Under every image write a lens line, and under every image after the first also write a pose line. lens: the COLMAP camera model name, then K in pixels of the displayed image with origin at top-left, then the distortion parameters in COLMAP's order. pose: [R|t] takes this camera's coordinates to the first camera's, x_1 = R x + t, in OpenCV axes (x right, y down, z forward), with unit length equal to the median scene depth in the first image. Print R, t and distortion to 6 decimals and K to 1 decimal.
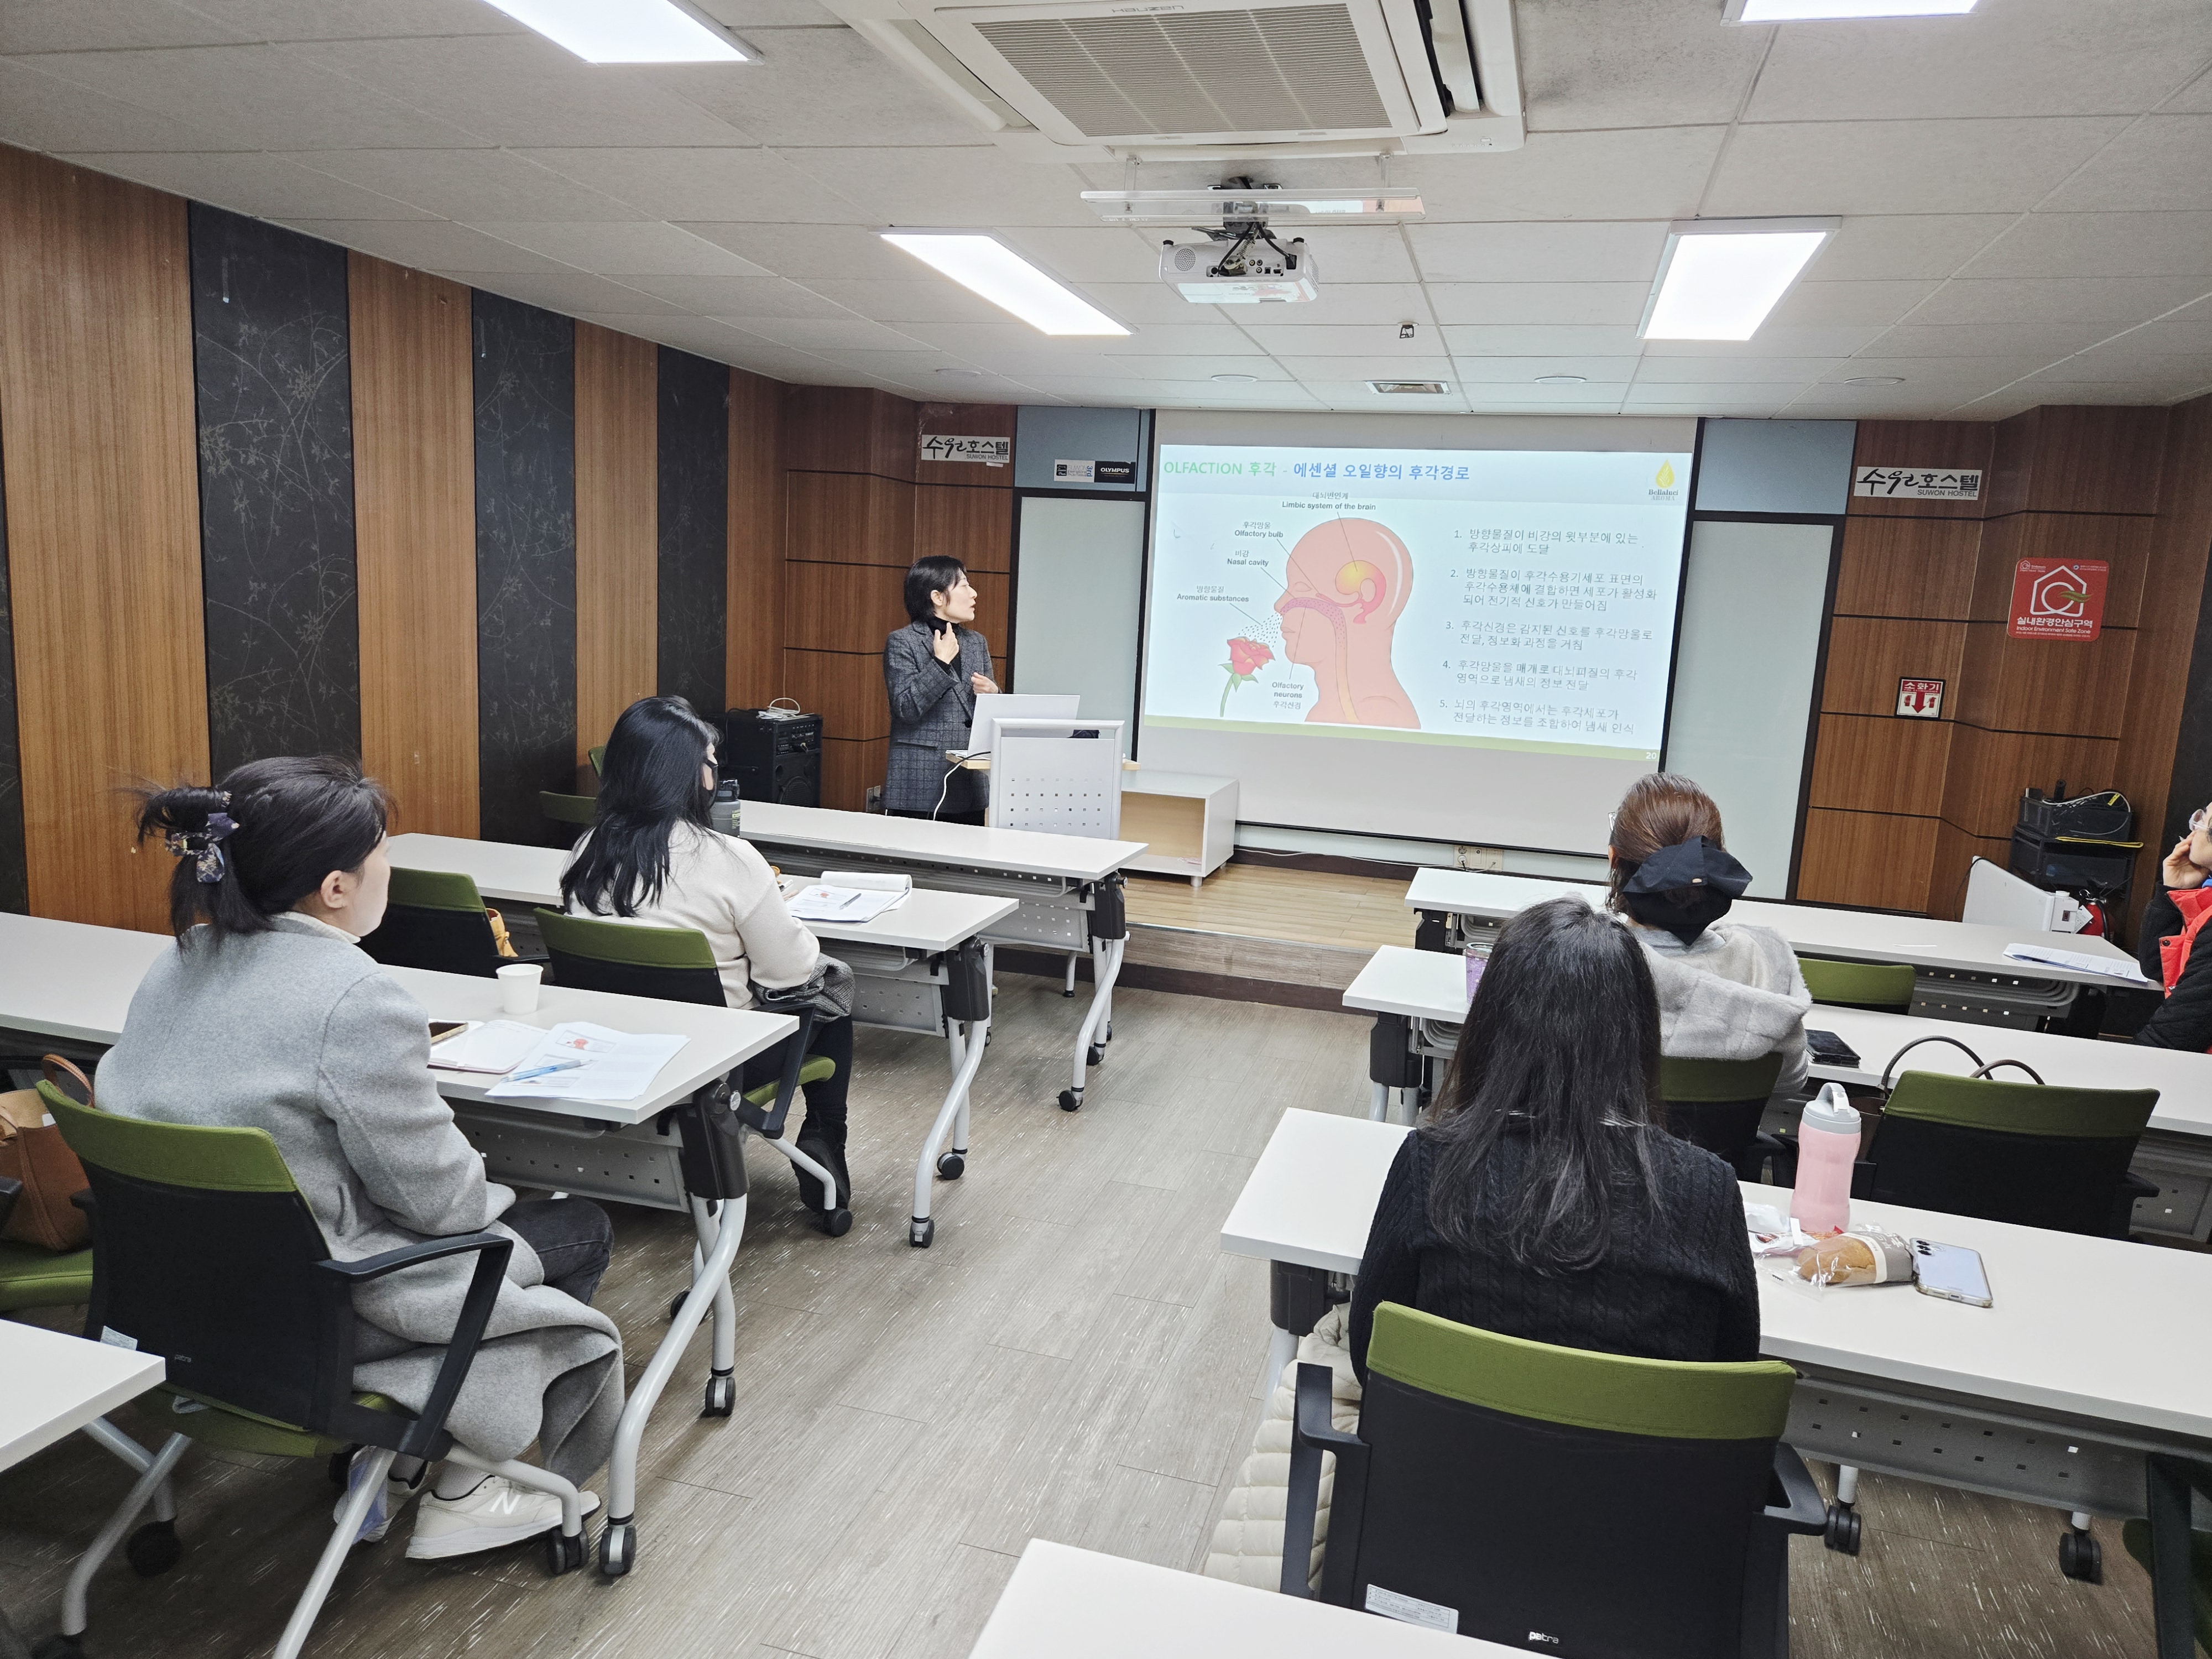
lens RADIAL K [[1522.0, 0, 1112.5], [0, 1522.0, 832.9], [0, 0, 1]] dist [0.057471, -0.028275]
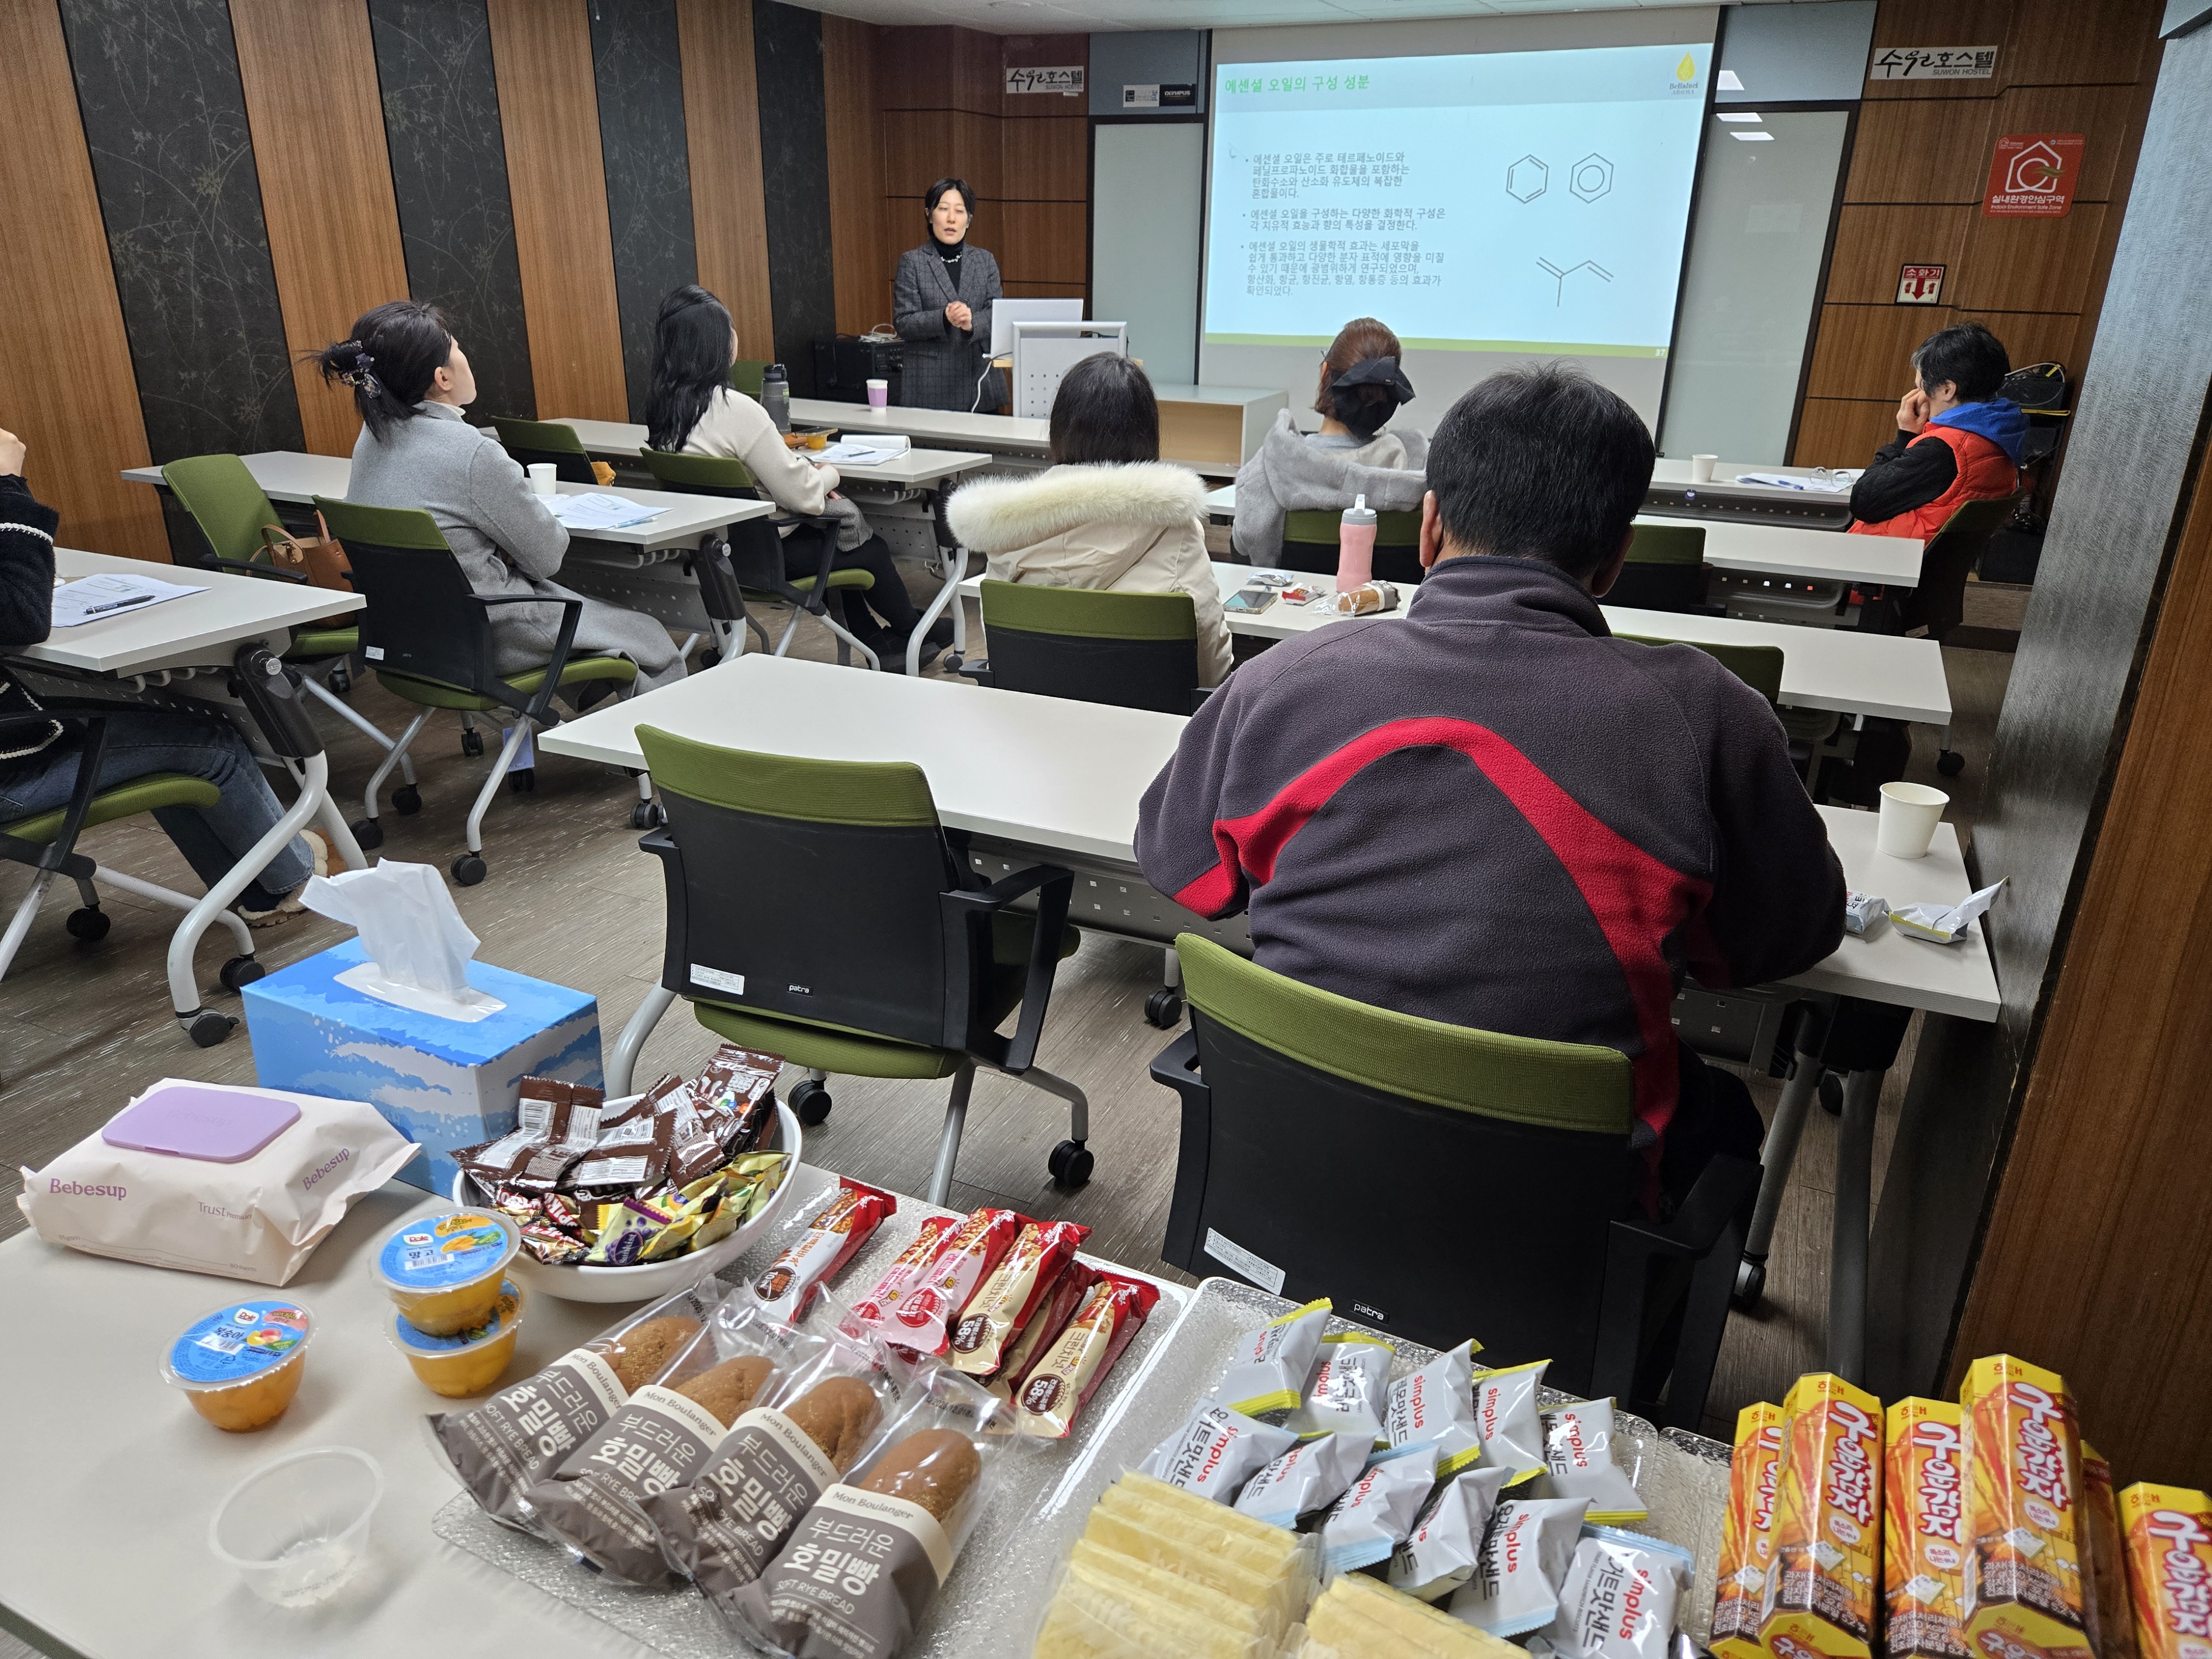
lens RADIAL K [[1522.0, 0, 1095.4], [0, 1522.0, 824.3], [0, 0, 1]] dist [0.057471, -0.028275]
pose [[0.987848, 0.020260, -0.154100, 0.152266], [0.011647, 0.979031, 0.203380, 0.057415], [0.154989, -0.202703, 0.966897, -0.206902]]
